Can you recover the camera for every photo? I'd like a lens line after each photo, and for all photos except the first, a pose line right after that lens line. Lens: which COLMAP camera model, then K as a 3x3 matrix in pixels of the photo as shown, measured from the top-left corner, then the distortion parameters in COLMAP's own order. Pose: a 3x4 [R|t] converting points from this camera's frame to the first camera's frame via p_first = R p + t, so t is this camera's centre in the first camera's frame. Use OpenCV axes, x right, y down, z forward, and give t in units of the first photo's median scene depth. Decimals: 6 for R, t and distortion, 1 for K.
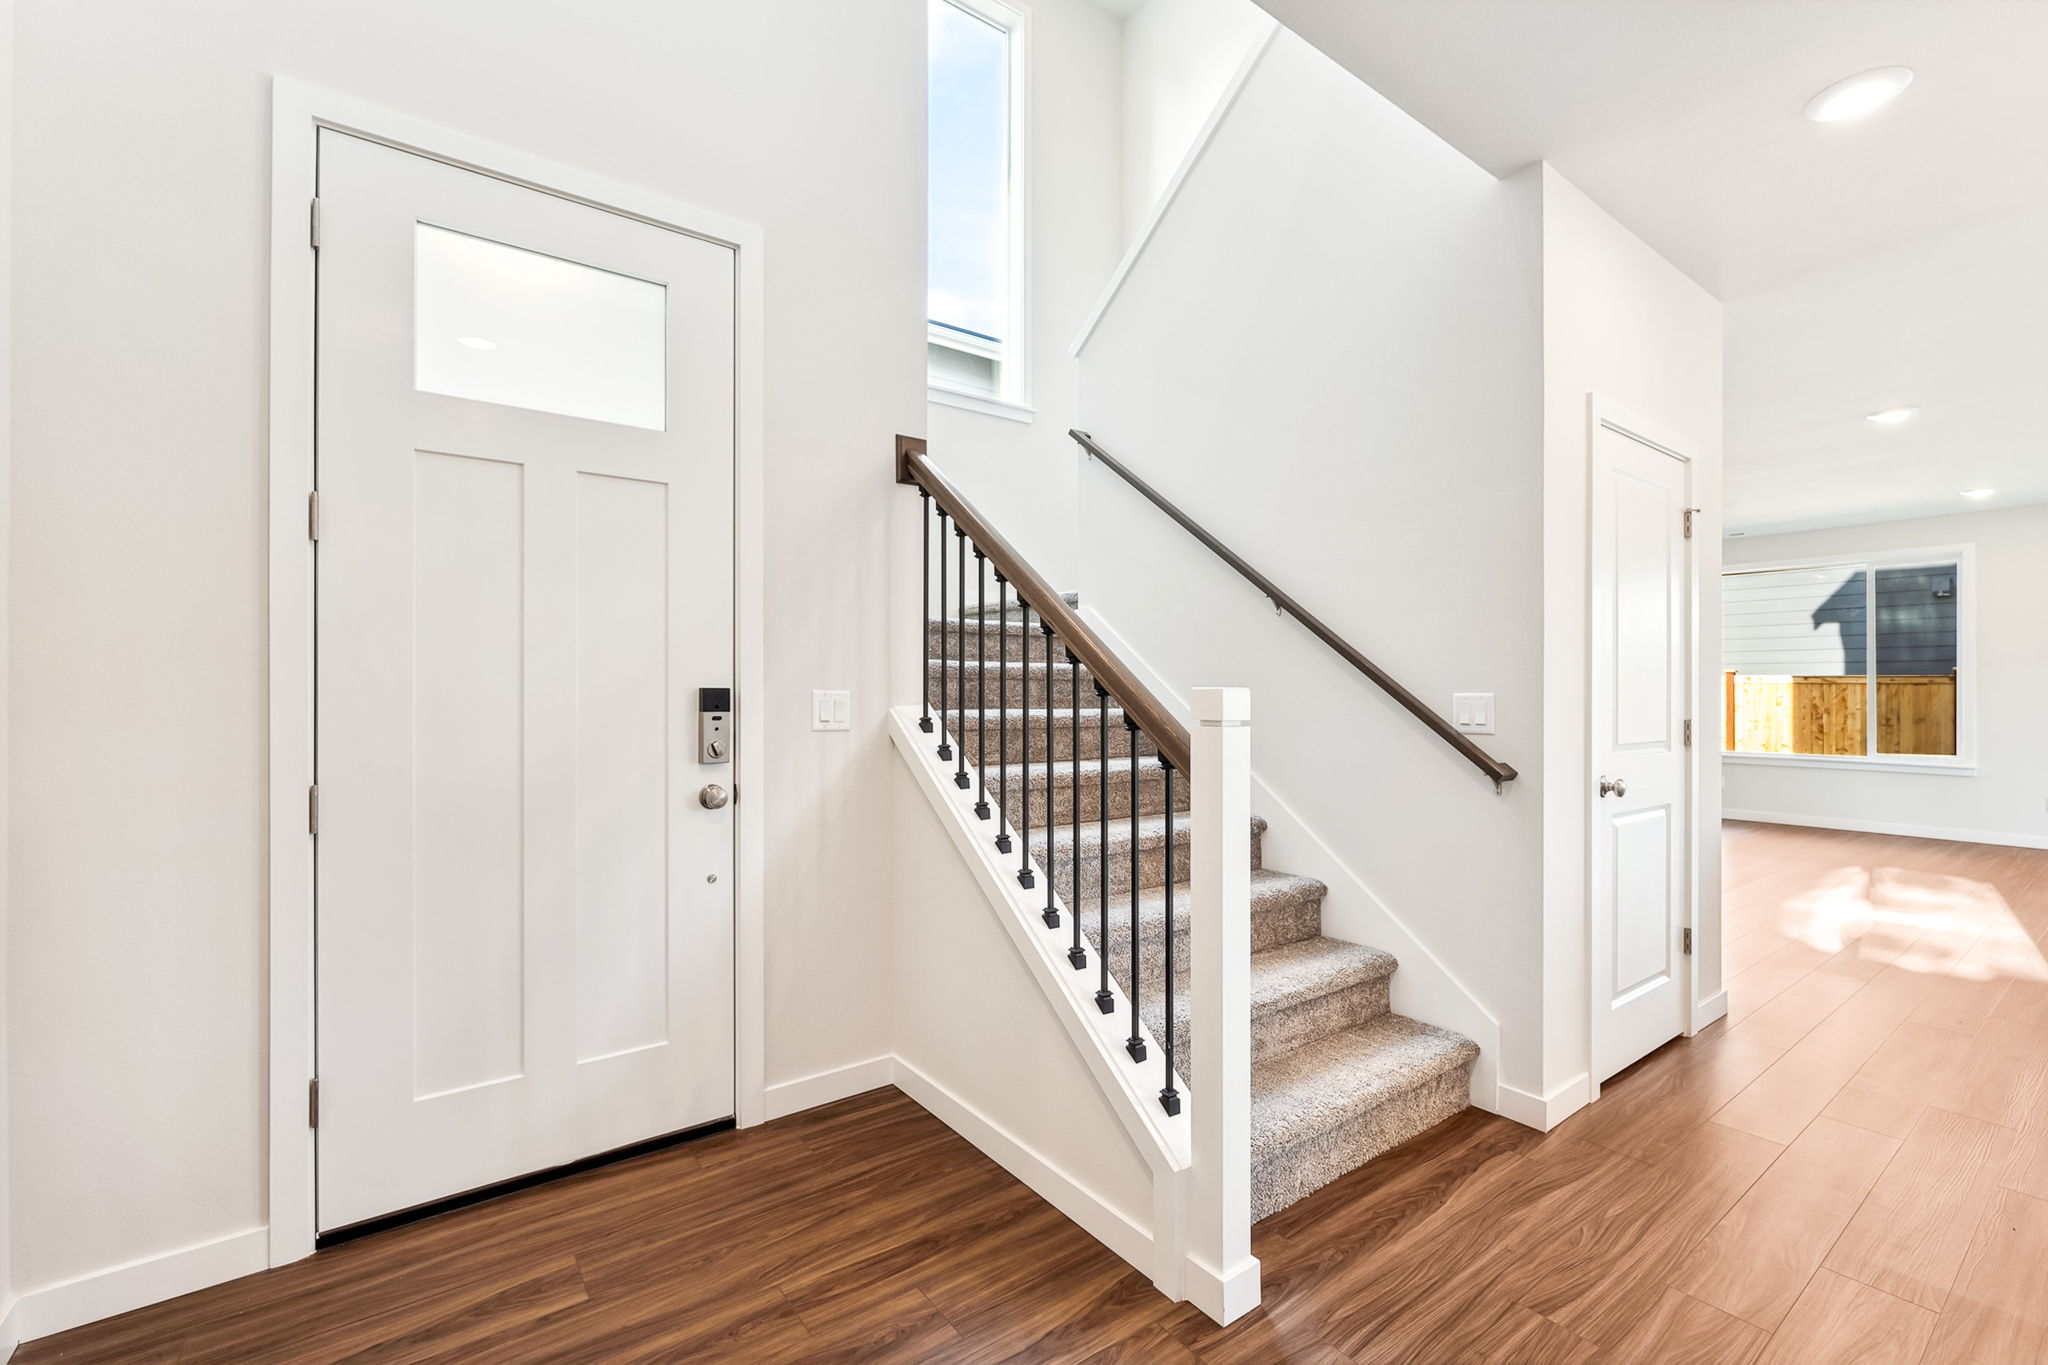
lens RADIAL K [[880.1, 0, 1024.0], [0, 880.1, 682.5], [0, 0, 1]] dist [0.001556, 0.000139]
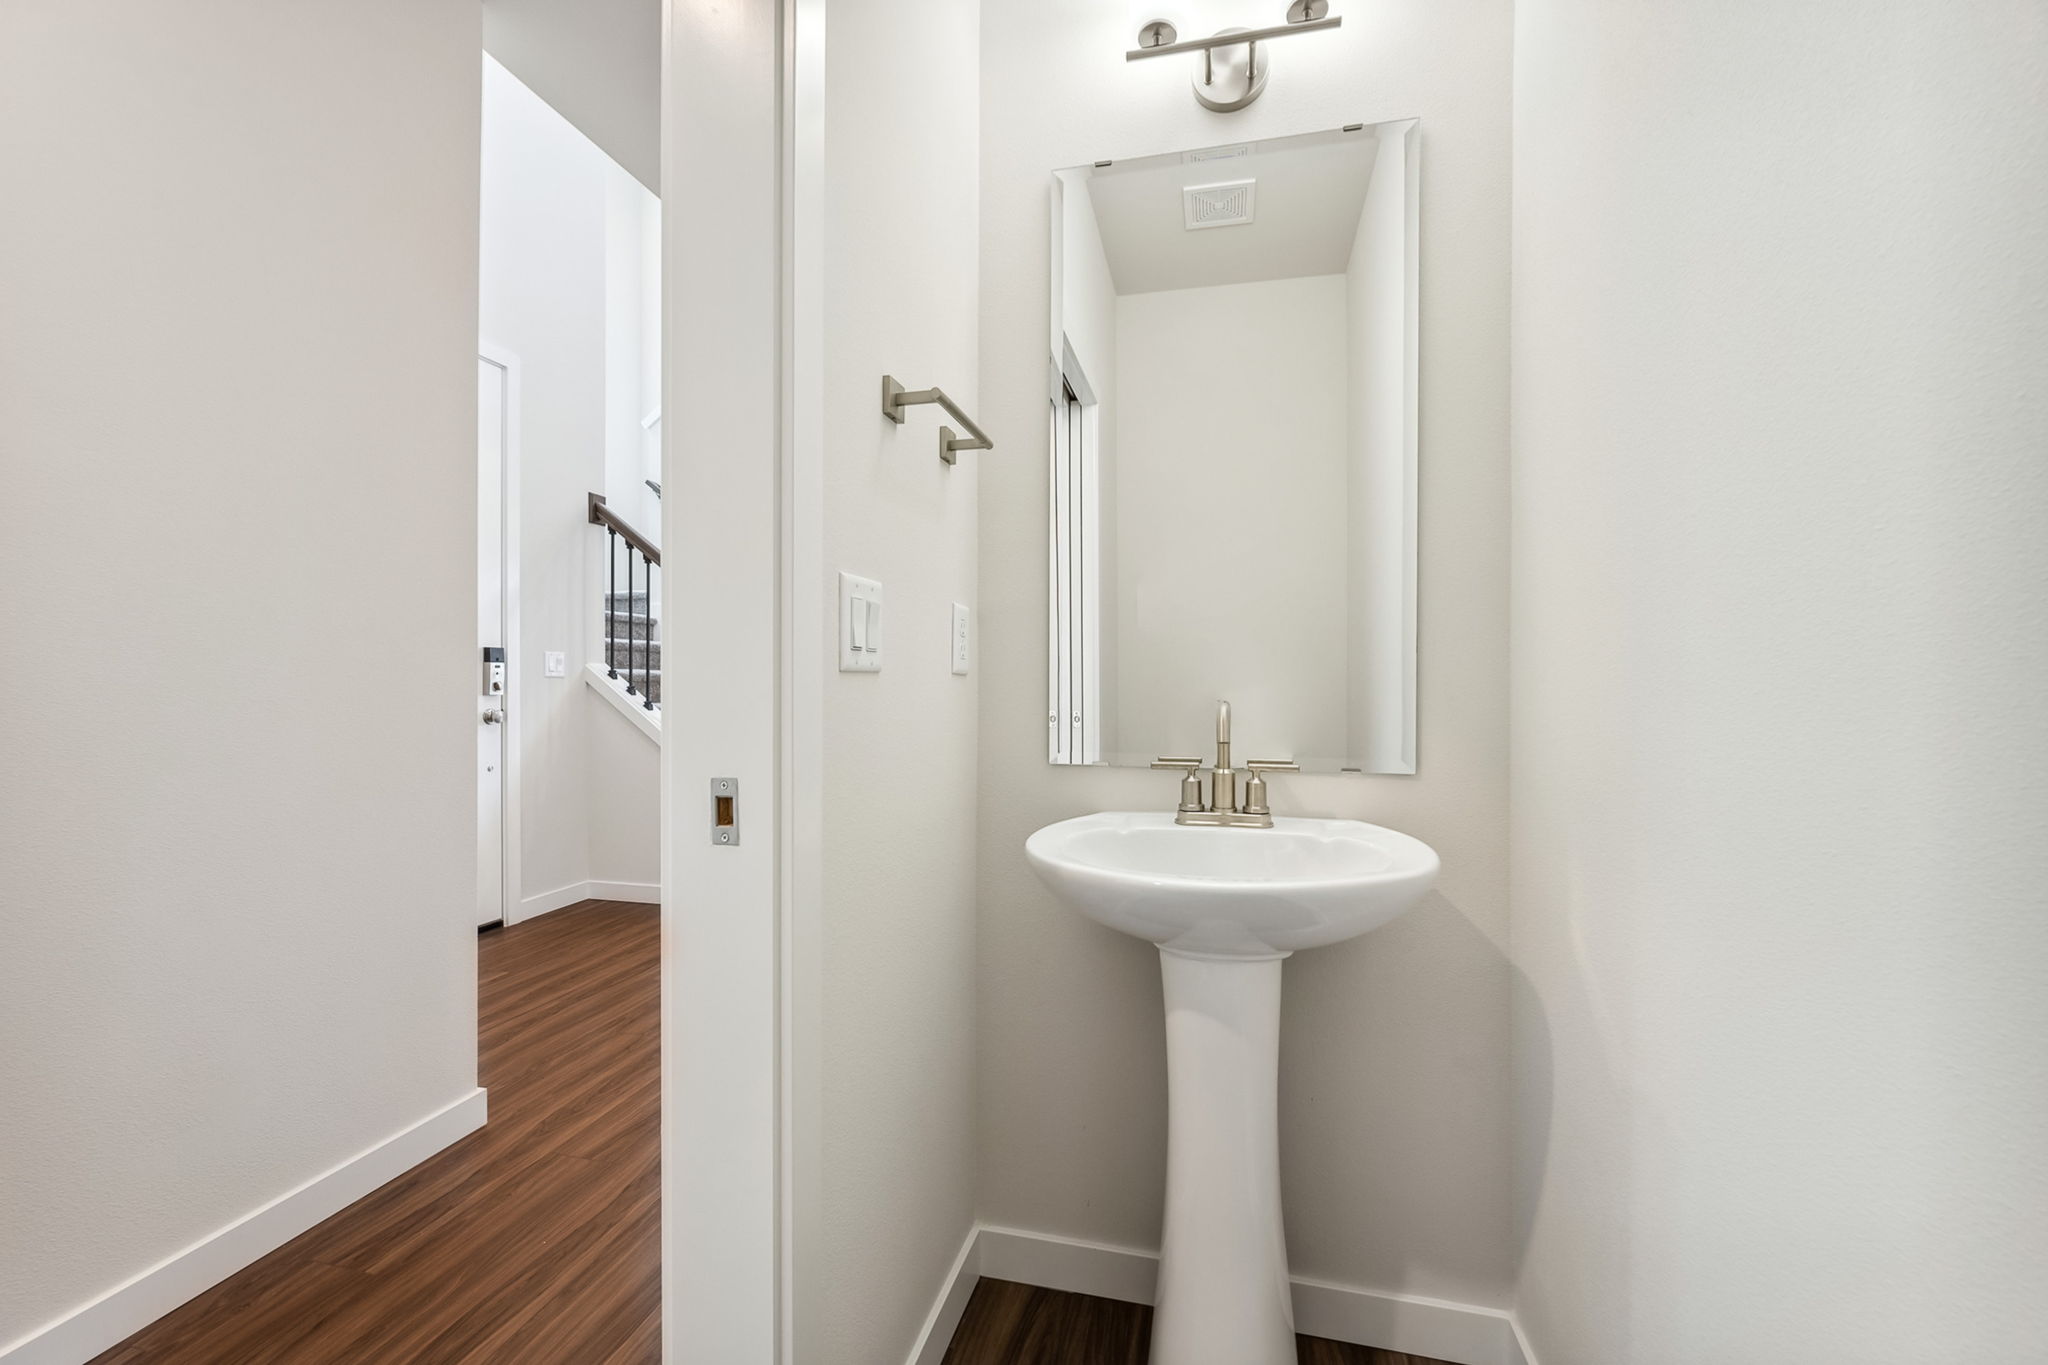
lens RADIAL K [[880.1, 0, 1024.0], [0, 880.1, 682.5], [0, 0, 1]] dist [0.001556, 0.000139]
pose [[0.777027, 0.002141, 0.629464, -0.590752], [-0.004002, 0.999991, 0.001539, 0.061892], [-0.629455, -0.003715, 0.777028, -0.801390]]
